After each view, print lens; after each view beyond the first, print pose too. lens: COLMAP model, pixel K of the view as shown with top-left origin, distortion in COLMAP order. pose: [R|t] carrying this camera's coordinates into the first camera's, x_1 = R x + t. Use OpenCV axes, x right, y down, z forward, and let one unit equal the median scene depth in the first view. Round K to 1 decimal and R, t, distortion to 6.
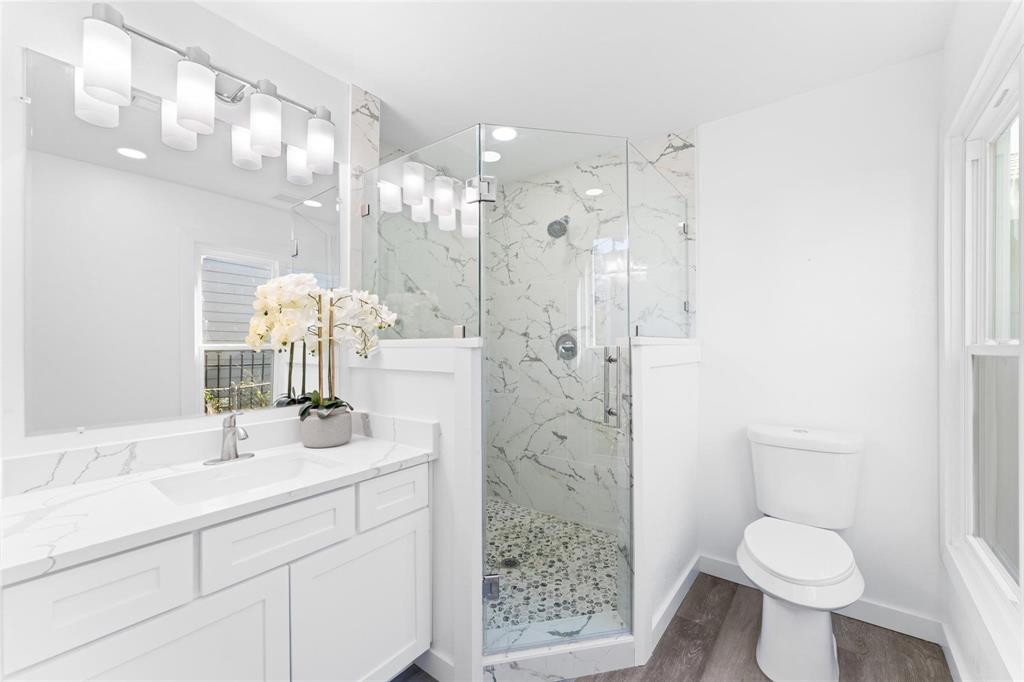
lens RADIAL K [[412.3, 0, 514.9], [0, 412.3, 341.3], [0, 0, 1]] dist [-0.004257, -0.000239]
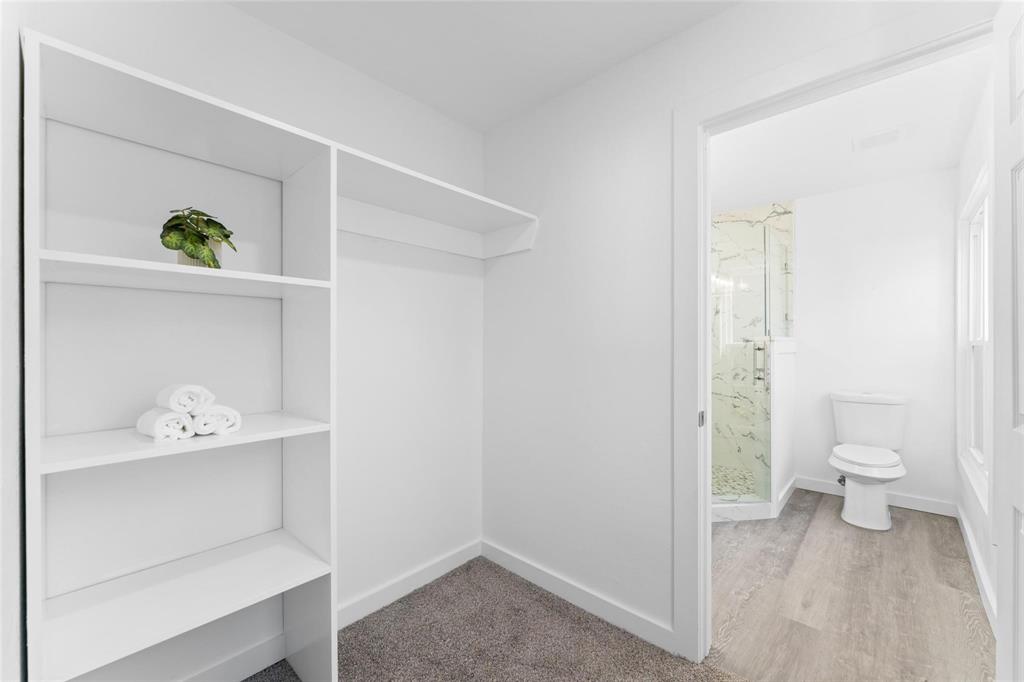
lens RADIAL K [[412.3, 0, 509.4], [0, 412.3, 343.1], [0, 0, 1]] dist [-0.004257, -0.000239]
pose [[0.996123, -0.000868, -0.087970, -0.563836], [0.001194, 0.999993, 0.003654, 0.008854], [0.087967, -0.003745, 0.996116, -0.733733]]
